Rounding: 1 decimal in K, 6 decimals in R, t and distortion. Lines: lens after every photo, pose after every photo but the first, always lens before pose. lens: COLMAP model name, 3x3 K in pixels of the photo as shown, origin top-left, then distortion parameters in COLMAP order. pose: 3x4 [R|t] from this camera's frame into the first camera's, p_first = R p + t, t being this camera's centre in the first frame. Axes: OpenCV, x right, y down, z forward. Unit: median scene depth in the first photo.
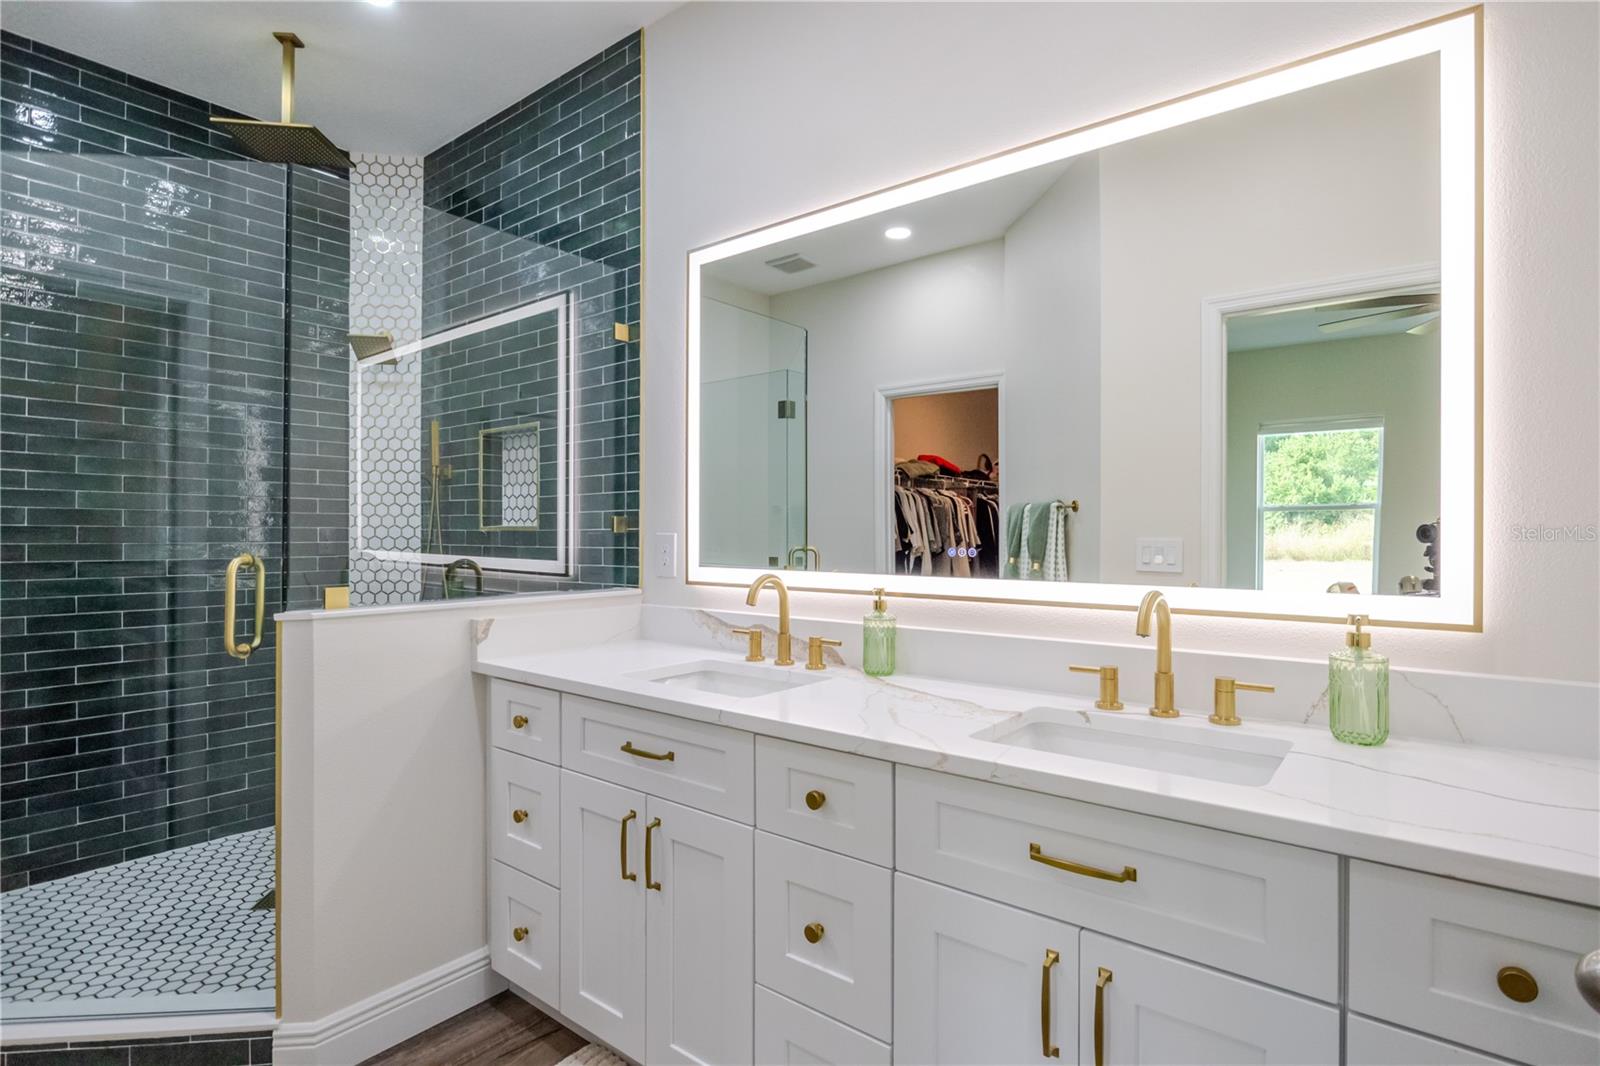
lens RADIAL K [[792.9, 0, 806.9], [0, 792.9, 534.9], [0, 0, 1]] dist [-0.008471, -0.000524]
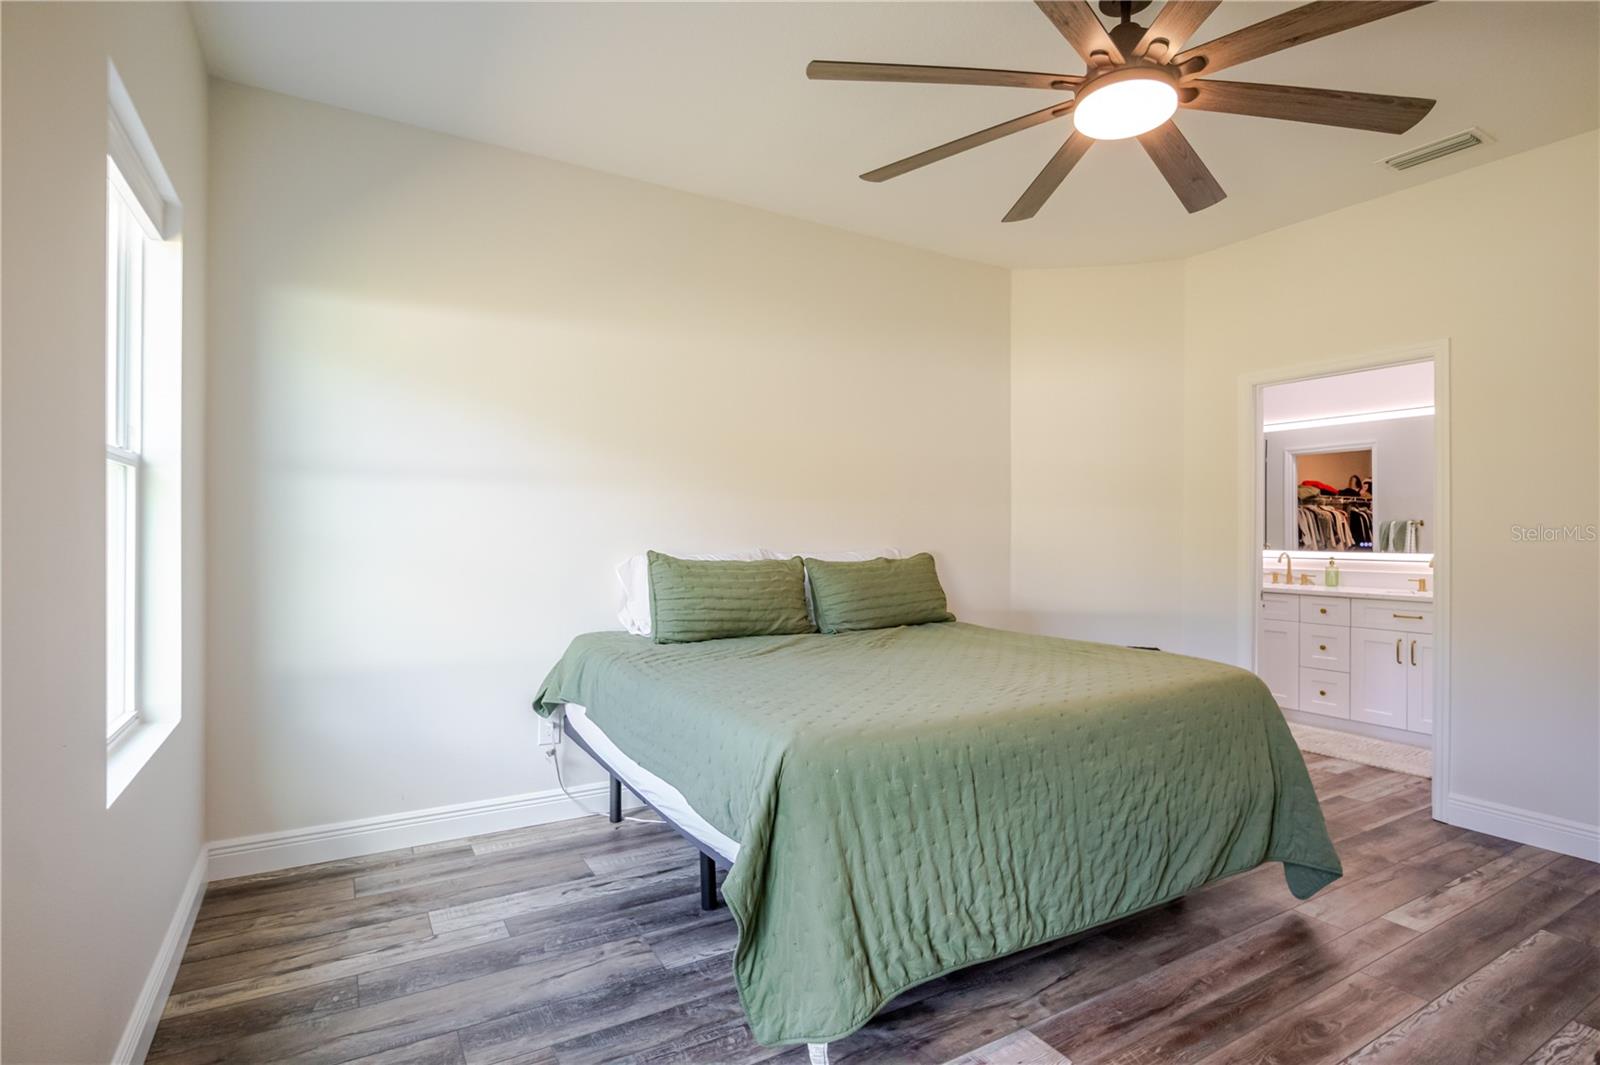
lens RADIAL K [[792.9, 0, 808.9], [0, 792.9, 535.3], [0, 0, 1]] dist [-0.008471, -0.000524]
pose [[0.932753, -0.006079, -0.360465, -0.402610], [0.005254, 0.999981, -0.003268, -0.008444], [0.360478, 0.001154, 0.932767, -1.477960]]
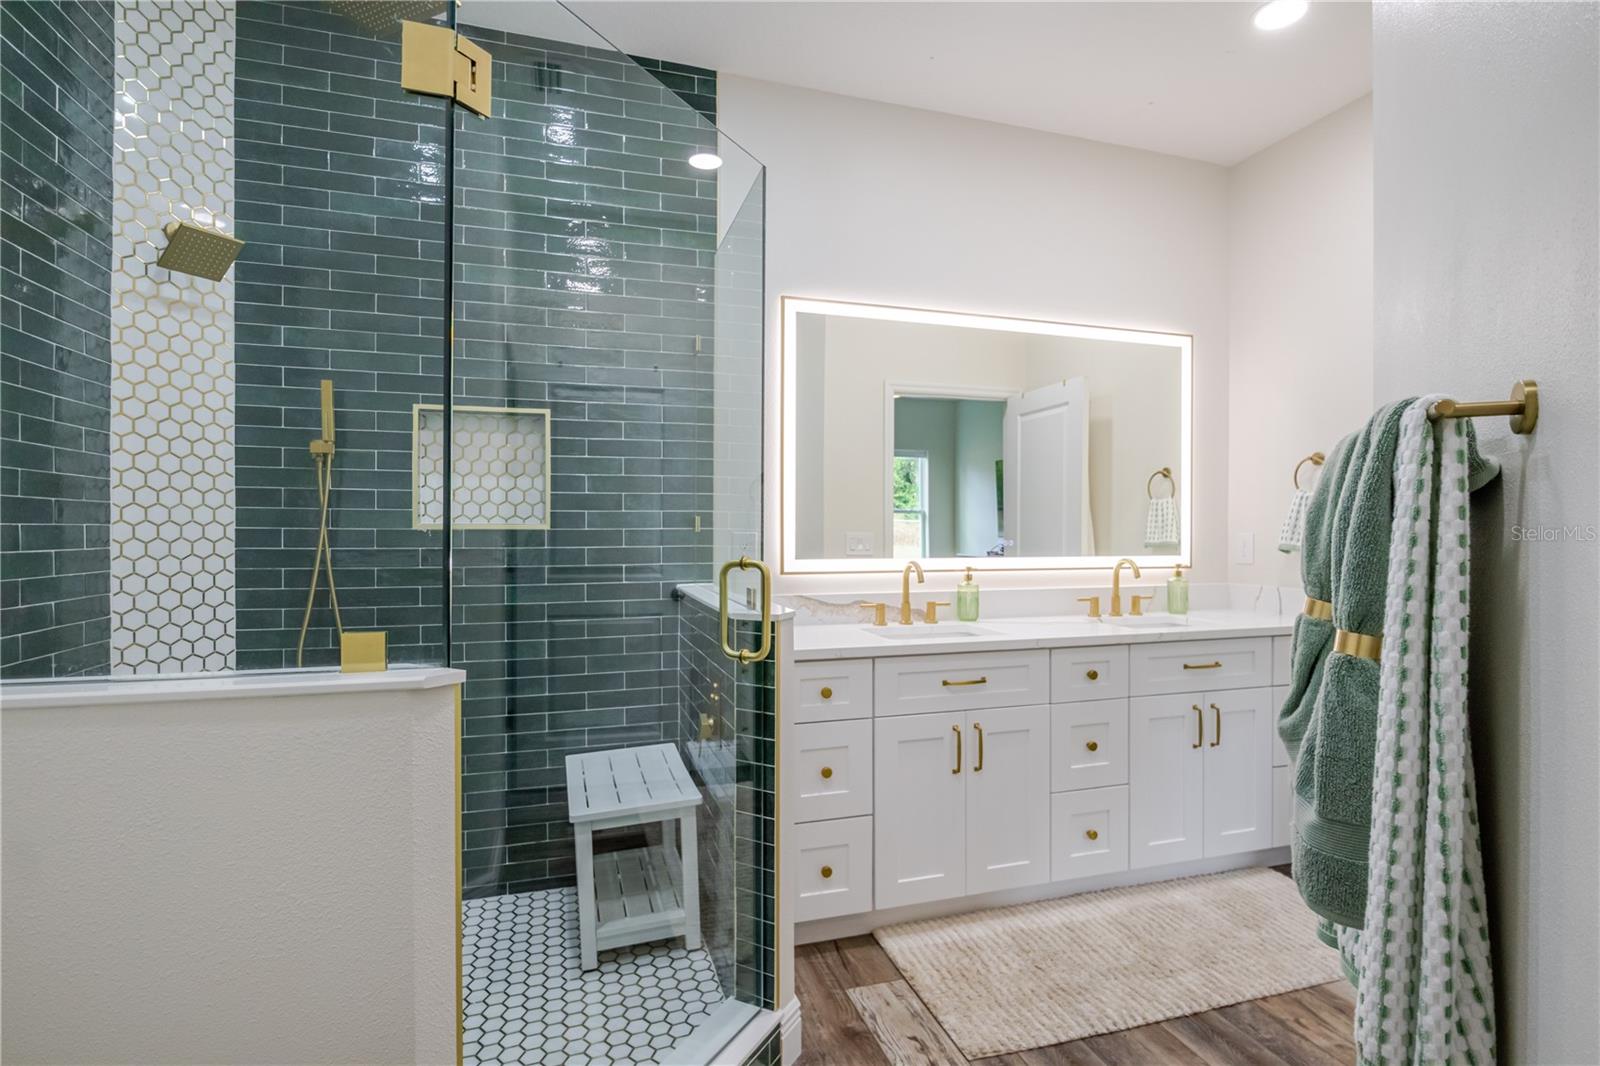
lens RADIAL K [[792.9, 0, 836.3], [0, 792.9, 530.9], [0, 0, 1]] dist [-0.008471, -0.000524]
pose [[0.553172, -0.004028, 0.833057, -0.848165], [0.000593, 0.999990, 0.004442, -0.007282], [-0.833067, -0.001963, 0.553169, 0.209764]]
